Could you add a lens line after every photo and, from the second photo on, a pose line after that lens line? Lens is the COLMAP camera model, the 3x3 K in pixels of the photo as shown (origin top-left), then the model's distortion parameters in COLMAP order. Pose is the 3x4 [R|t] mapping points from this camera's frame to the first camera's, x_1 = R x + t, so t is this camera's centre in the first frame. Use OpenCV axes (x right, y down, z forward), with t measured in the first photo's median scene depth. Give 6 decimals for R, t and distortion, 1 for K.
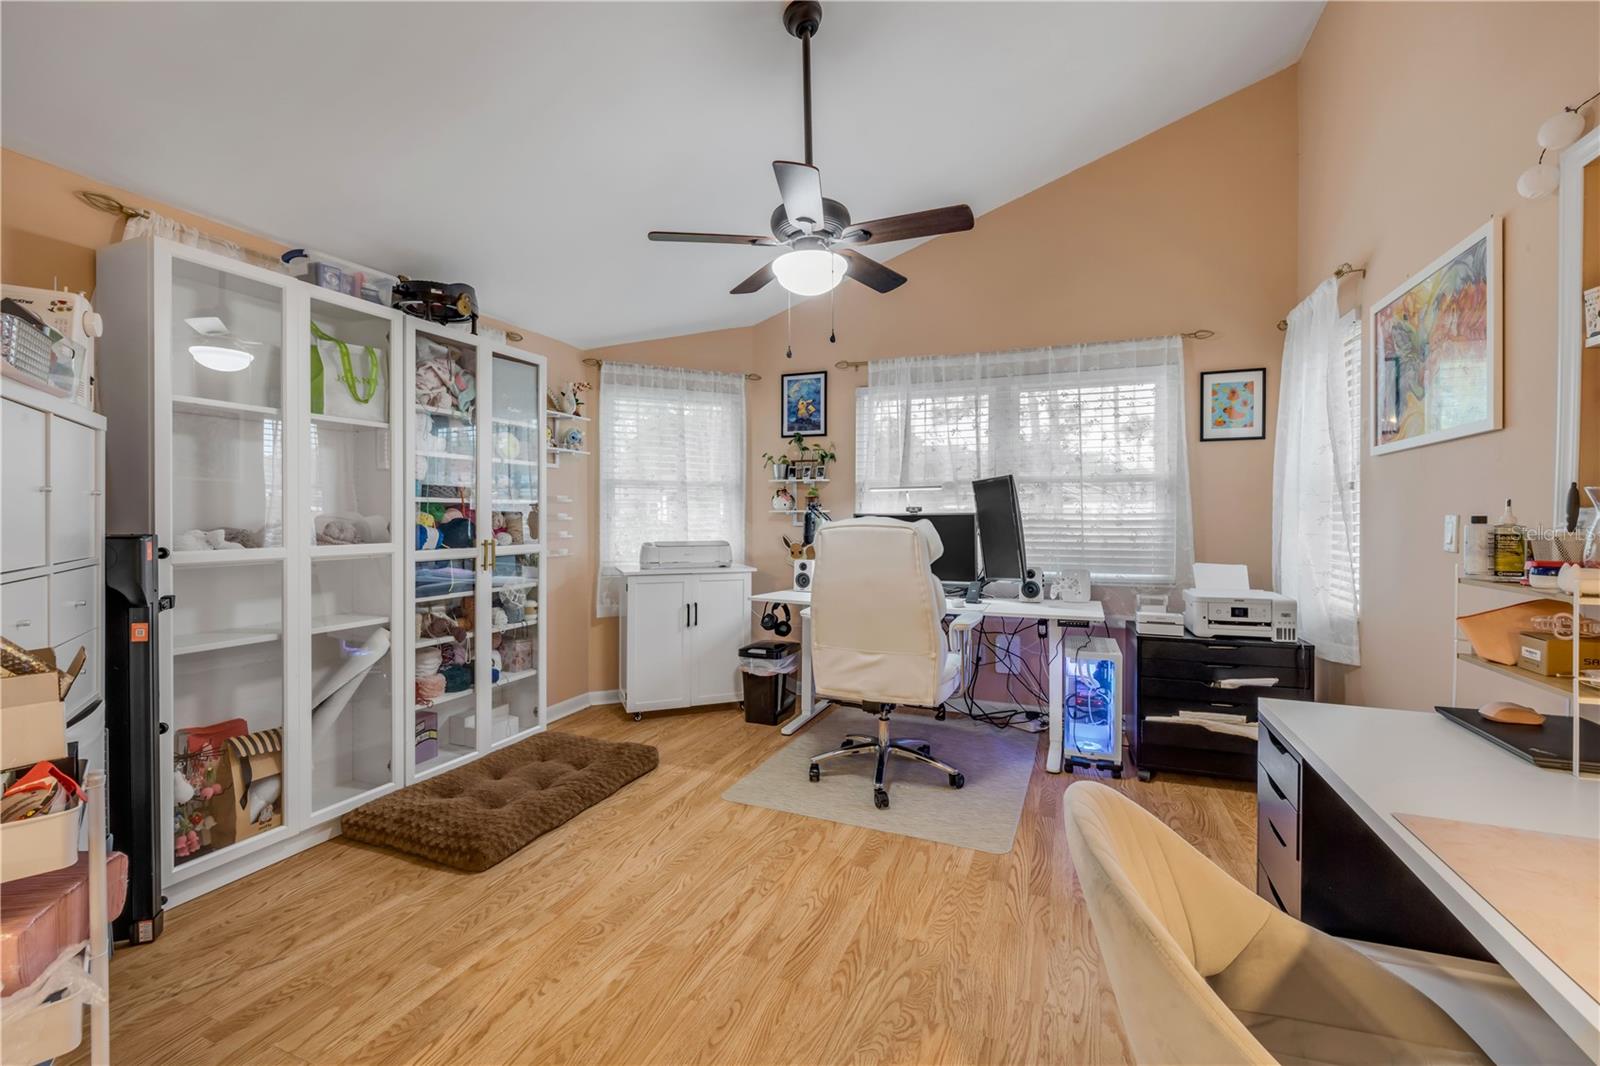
lens RADIAL K [[675.0, 0, 788.5], [0, 675.0, 514.5], [0, 0, 1]] dist [0.002515, 0.000014]
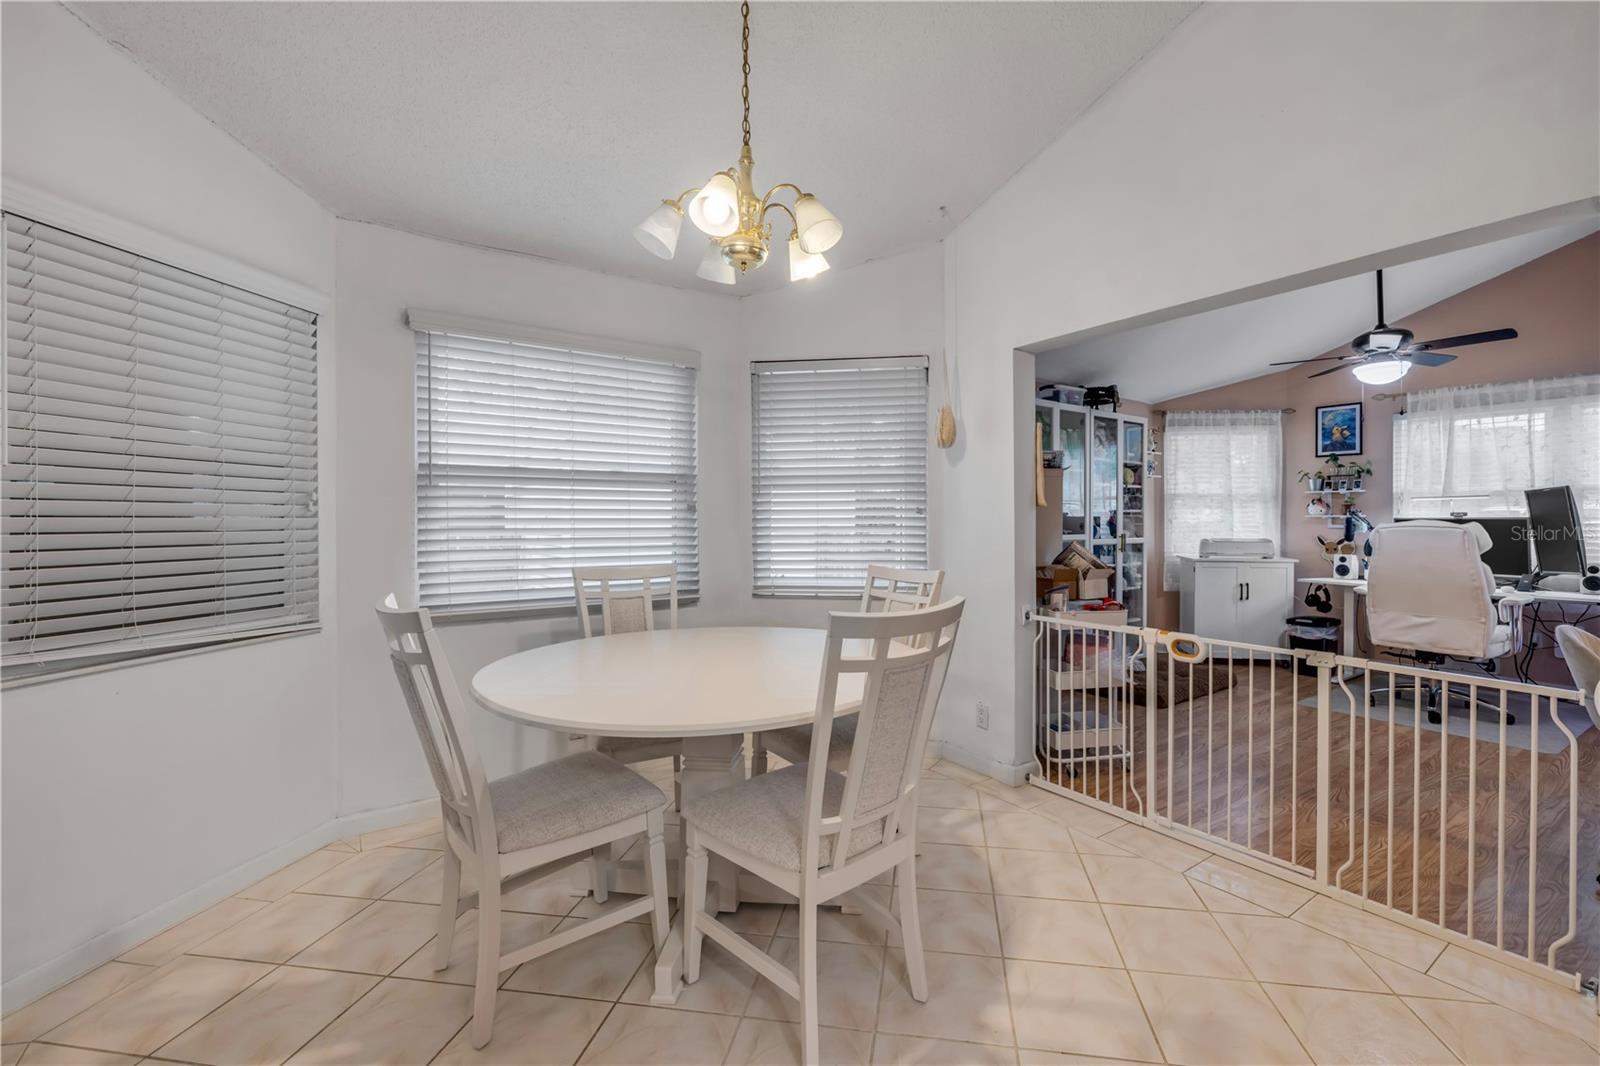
lens RADIAL K [[681.0, 0, 833.6], [0, 681.0, 515.5], [0, 0, 1]] dist [0.000890, -0.000418]
pose [[0.857896, -0.002490, -0.513818, -0.144282], [0.000269, 0.999990, -0.004396, -0.000729], [0.513824, 0.003633, 0.857888, -0.608994]]
